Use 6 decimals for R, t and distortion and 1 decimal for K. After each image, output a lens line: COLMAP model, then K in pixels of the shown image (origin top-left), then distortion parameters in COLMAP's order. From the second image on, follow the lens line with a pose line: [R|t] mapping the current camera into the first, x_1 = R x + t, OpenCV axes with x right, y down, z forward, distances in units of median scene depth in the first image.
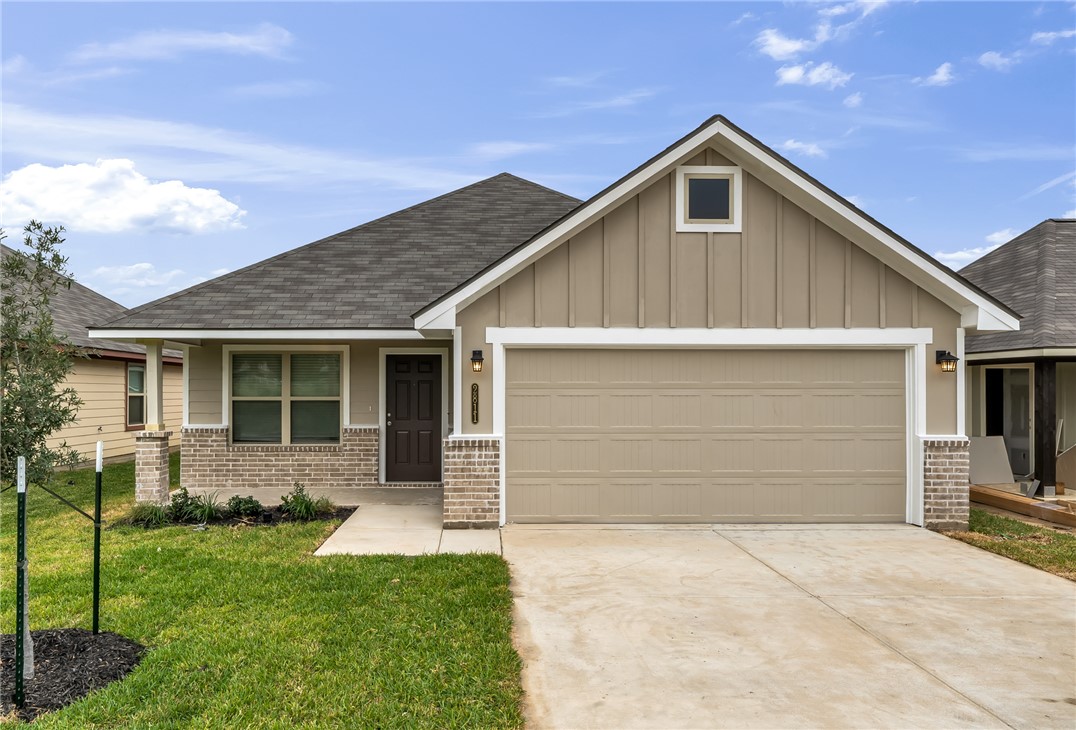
lens RADIAL K [[759.1, 0, 519.1], [0, 759.1, 389.4], [0, 0, 1]] dist [-0.001016, -0.002708]
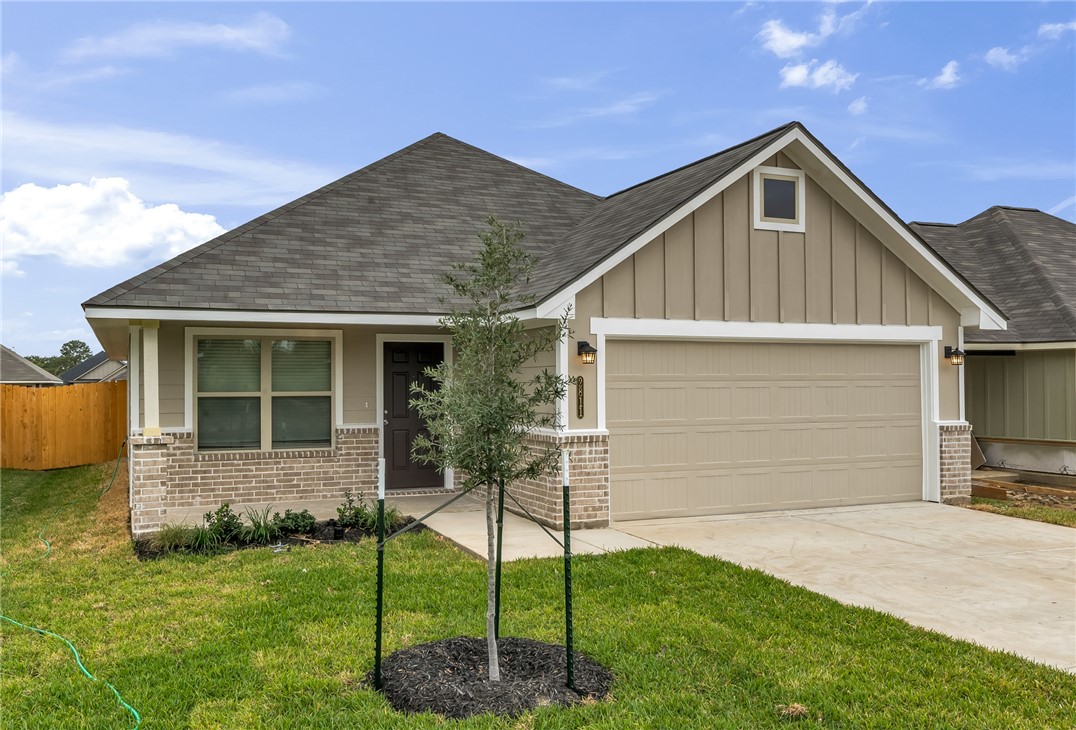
lens RADIAL K [[954.2, 0, 538.0], [0, 954.2, 364.7], [0, 0, 1]] dist [-0.010339, 0.002220]
pose [[0.925790, 0.002601, 0.378028, -0.547690], [0.003410, 0.999878, -0.015230, -0.003887], [-0.378022, 0.015389, 0.925669, -0.084758]]
